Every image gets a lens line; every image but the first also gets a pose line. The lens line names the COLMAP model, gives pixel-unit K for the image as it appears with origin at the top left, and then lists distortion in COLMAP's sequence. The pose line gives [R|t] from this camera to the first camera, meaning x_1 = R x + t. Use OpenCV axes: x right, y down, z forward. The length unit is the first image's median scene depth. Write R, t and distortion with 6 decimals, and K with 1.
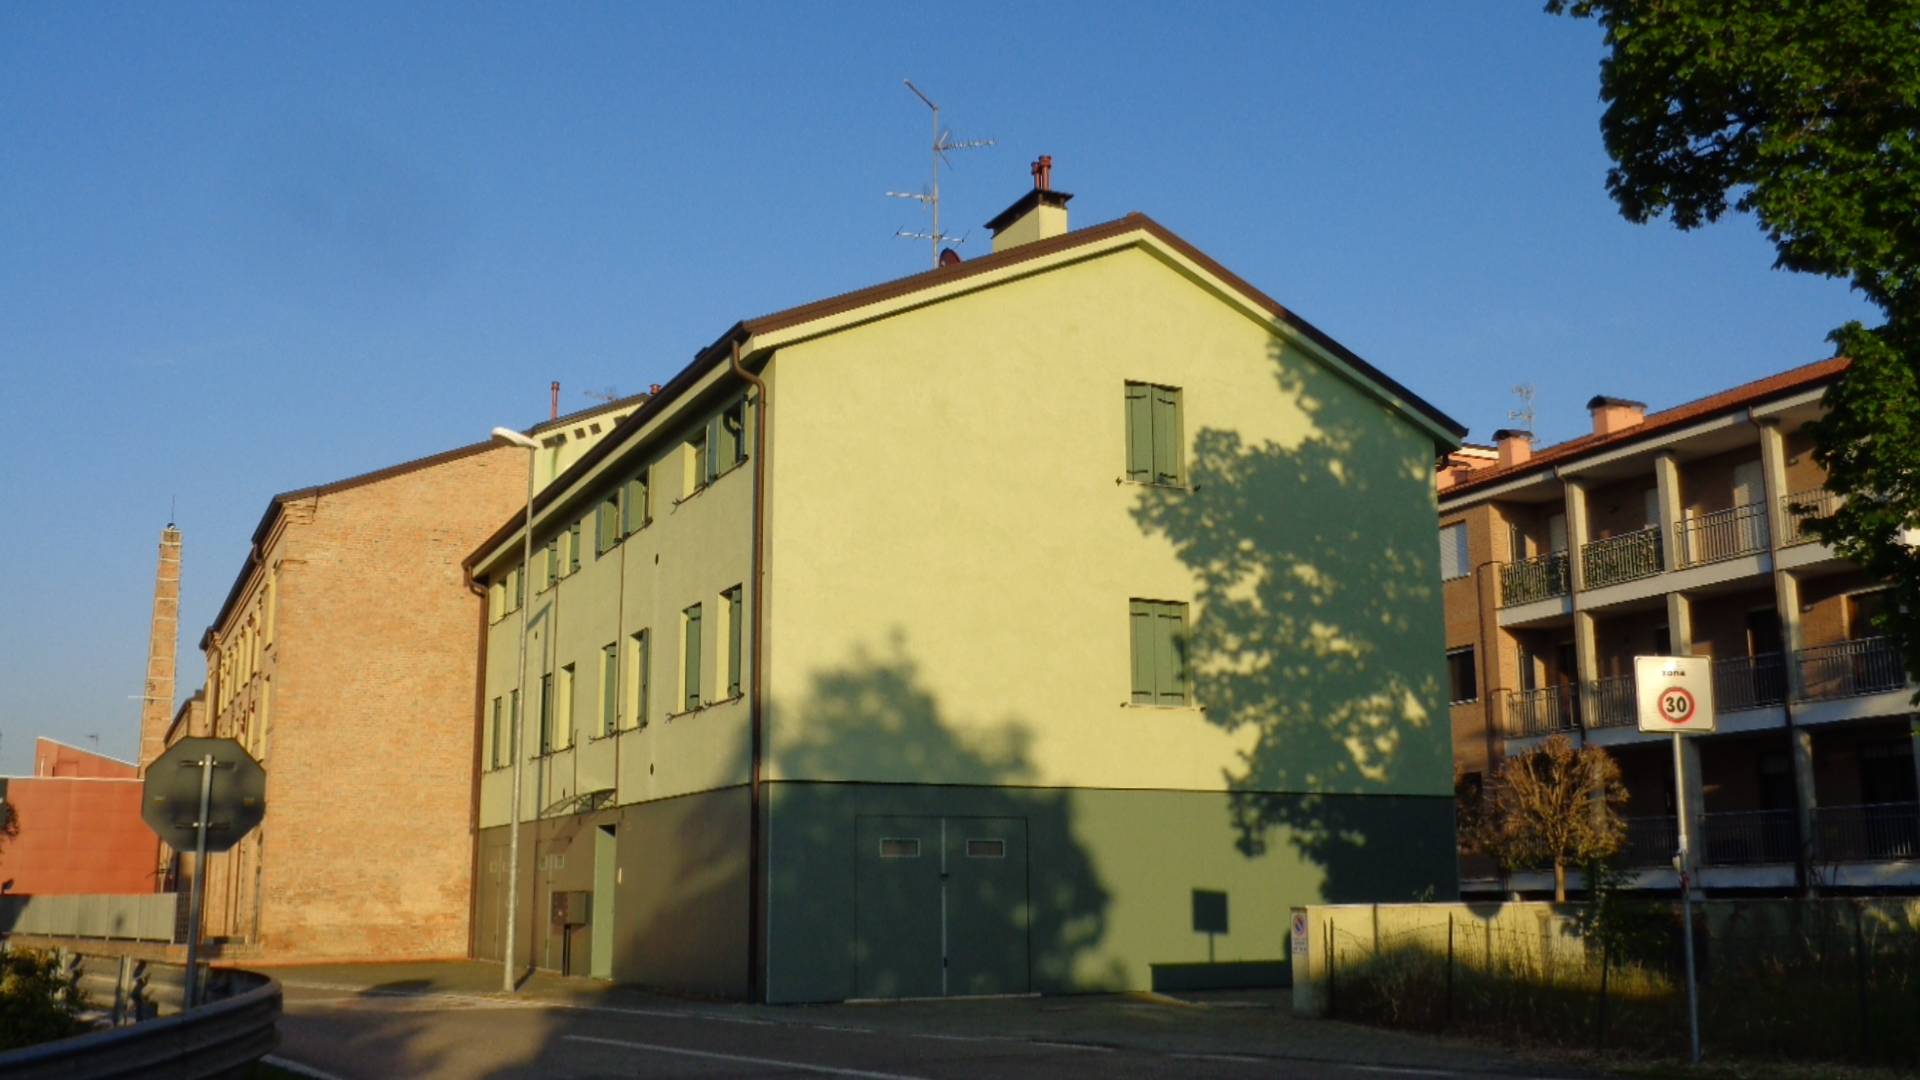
lens RADIAL K [[1804.8, 0, 956.0], [0, 1804.8, 539.4], [0, 0, 1]] dist [0.001760, 0.000000]
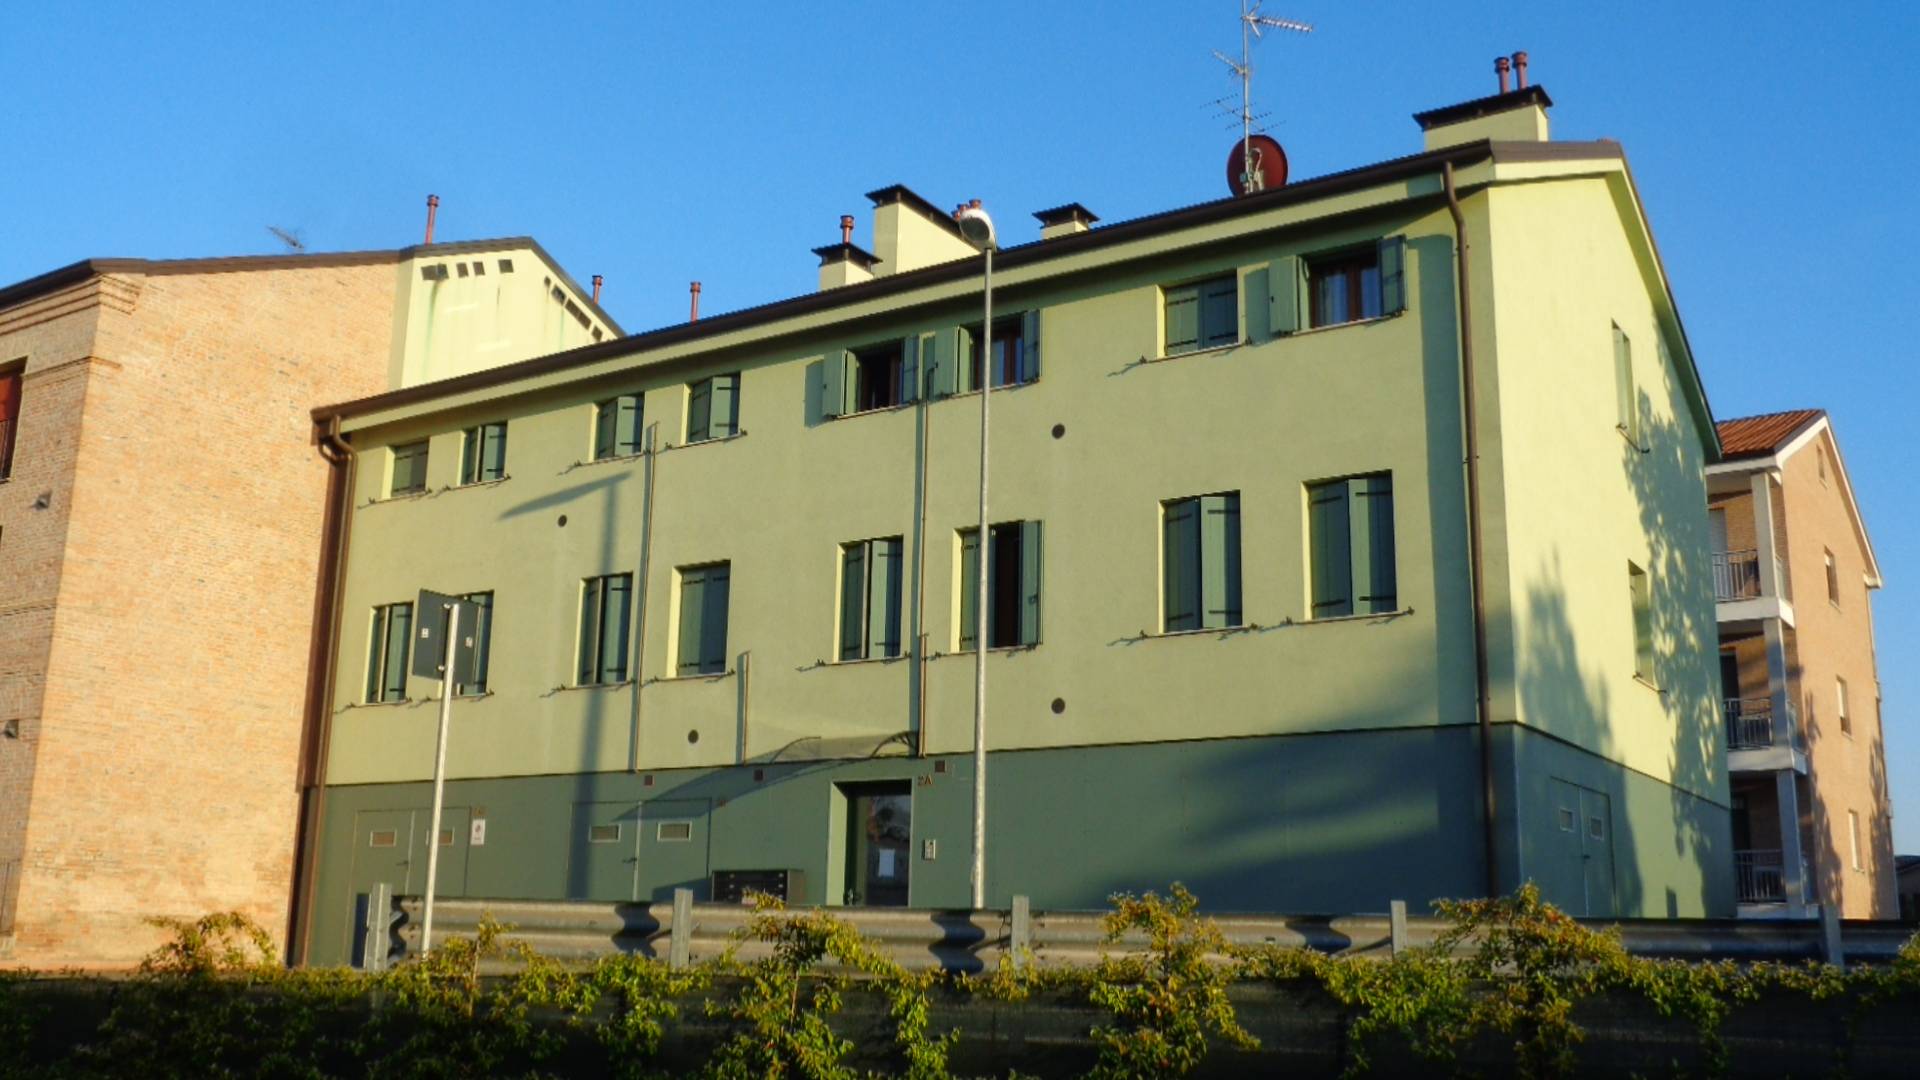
lens RADIAL K [[1804.8, 0, 959.9], [0, 1804.8, 543.3], [0, 0, 1]] dist [0.001760, 0.000000]
pose [[0.854204, 0.138999, 0.501013, -0.513321], [-0.123861, 0.990262, -0.063558, 0.099158], [-0.504969, -0.007764, 0.863103, 0.326307]]
